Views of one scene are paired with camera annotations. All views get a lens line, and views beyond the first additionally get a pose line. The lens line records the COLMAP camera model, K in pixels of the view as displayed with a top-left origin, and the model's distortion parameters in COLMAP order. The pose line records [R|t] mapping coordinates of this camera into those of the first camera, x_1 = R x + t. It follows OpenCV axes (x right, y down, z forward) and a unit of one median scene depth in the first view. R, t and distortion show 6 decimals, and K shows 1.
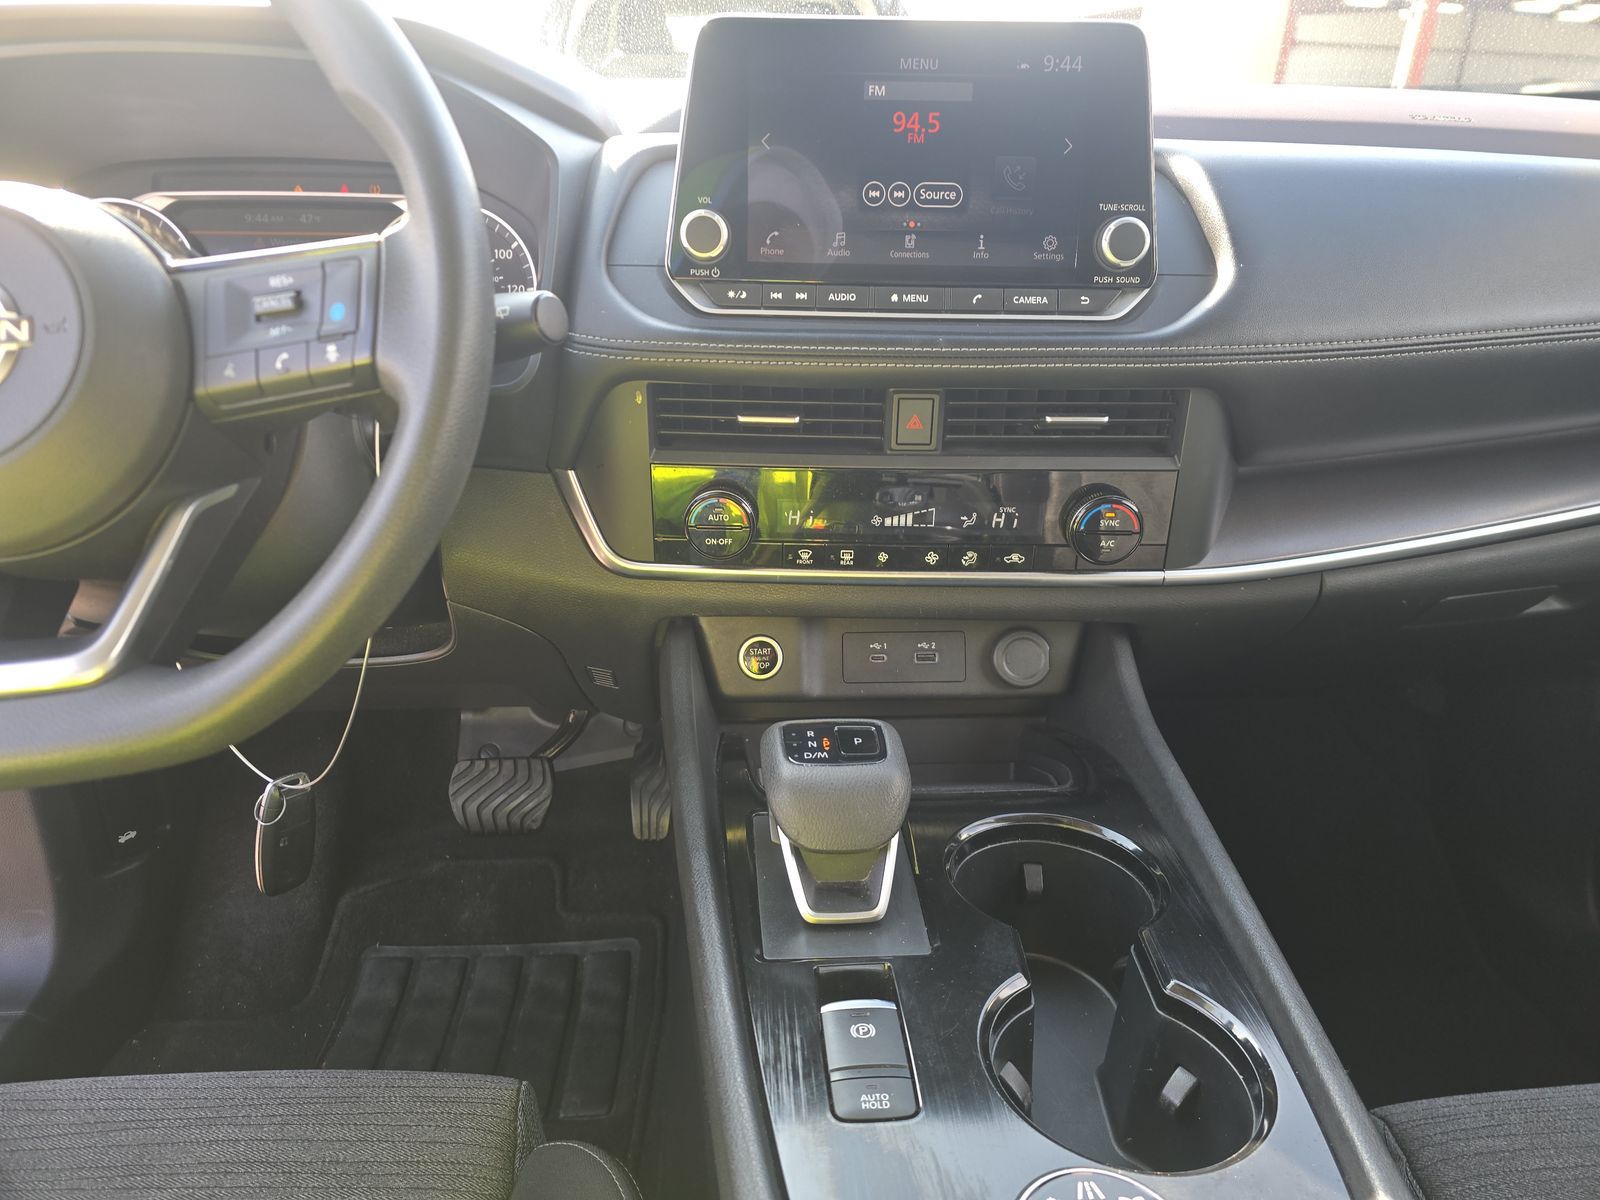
lens RADIAL K [[1083.2, 0, 796.8], [0, 1083.2, 603.3], [0, 0, 1]] dist [-0.008573, -0.036570]
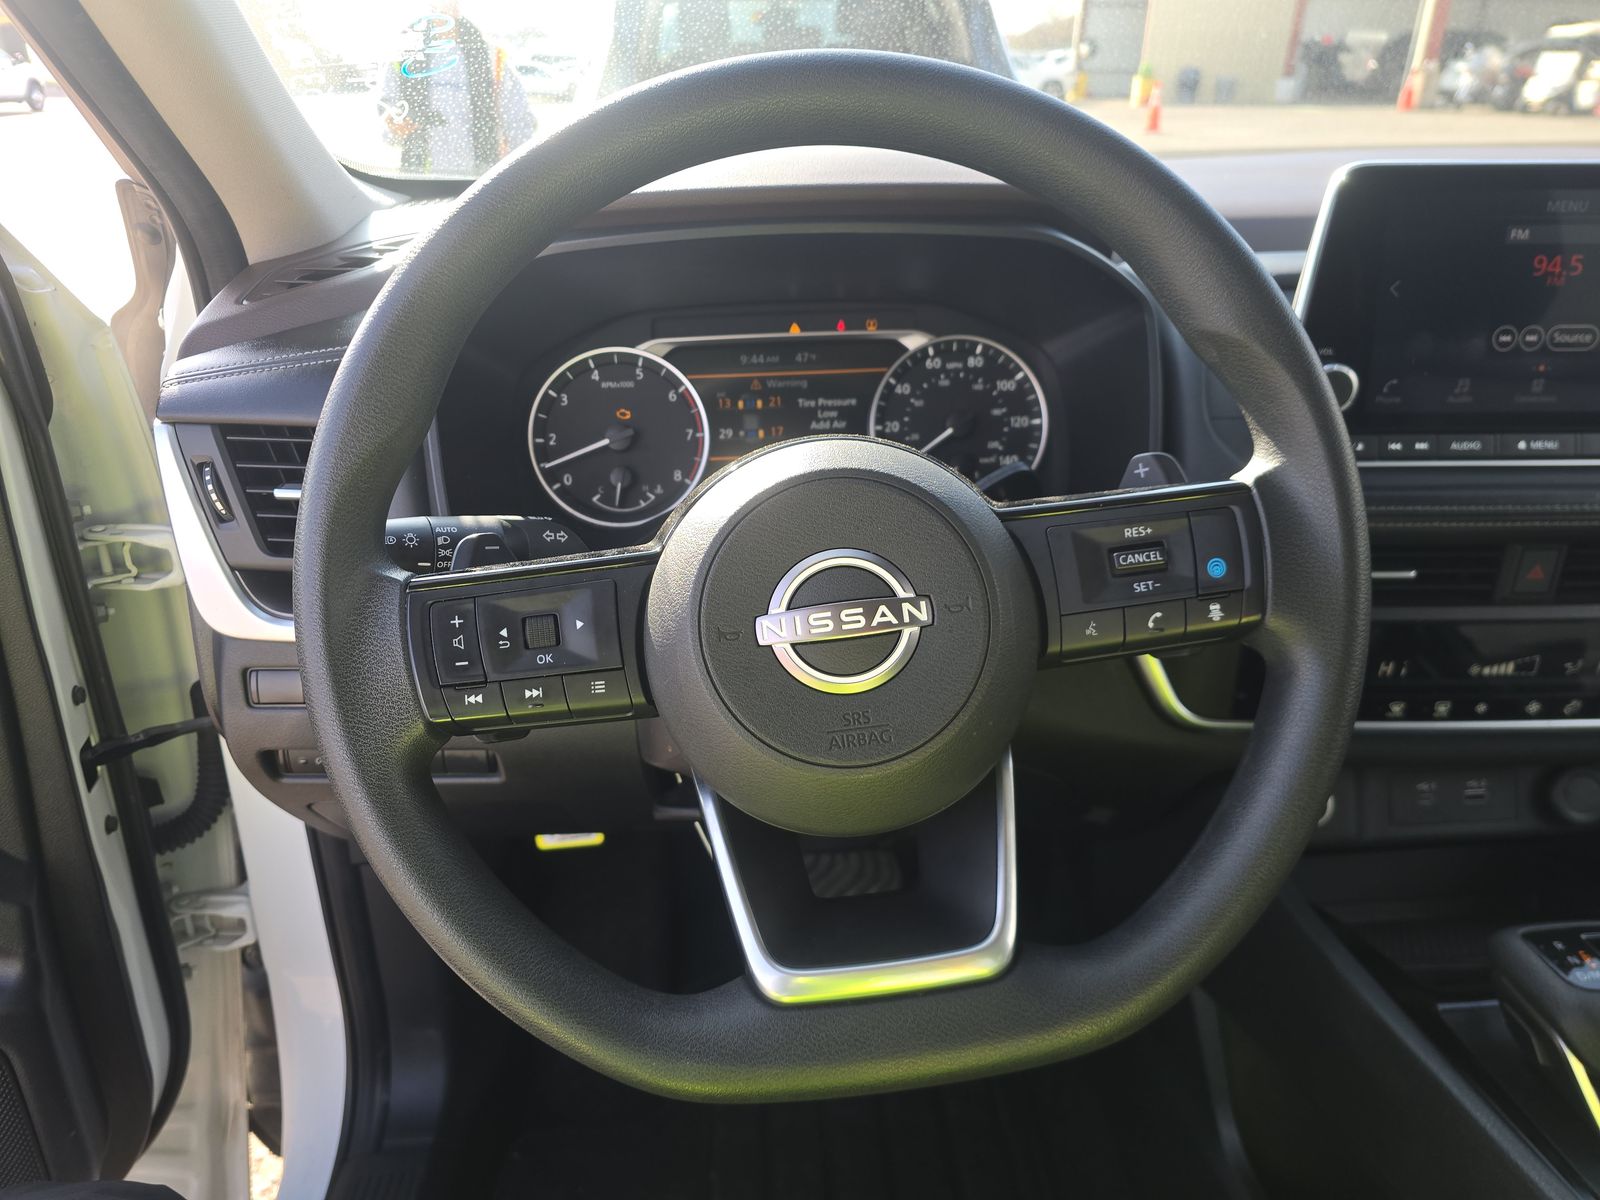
lens RADIAL K [[1083.2, 0, 794.7], [0, 1083.2, 600.8], [0, 0, 1]] dist [-0.008573, -0.036570]
pose [[0.997698, -0.033022, -0.059234, -0.493933], [0.033517, 0.999411, 0.007376, -0.174185], [0.058956, -0.009345, 0.998217, 0.025934]]
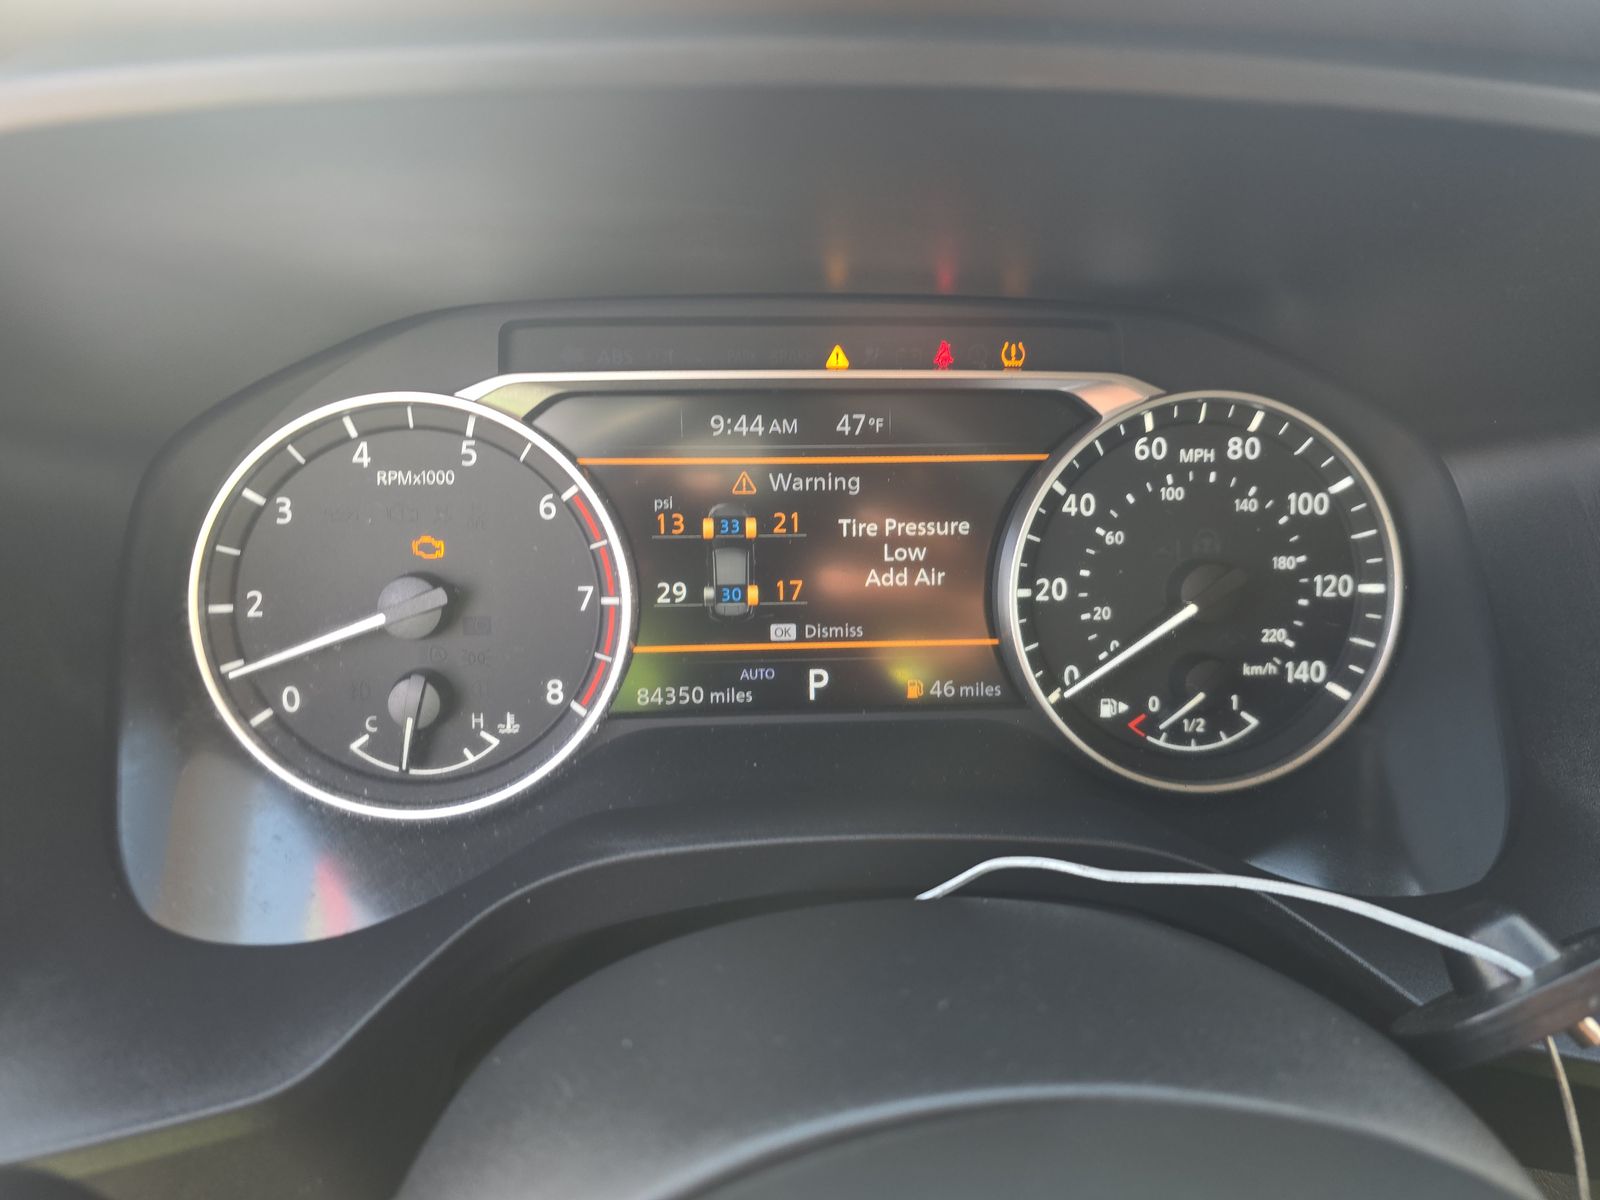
lens RADIAL K [[1083.2, 0, 785.2], [0, 1083.2, 597.0], [0, 0, 1]] dist [-0.008573, -0.036570]
pose [[0.999781, -0.006500, -0.019891, -0.568365], [0.006475, 0.999978, -0.001317, -0.346796], [0.019899, 0.001188, 0.999801, 0.686853]]
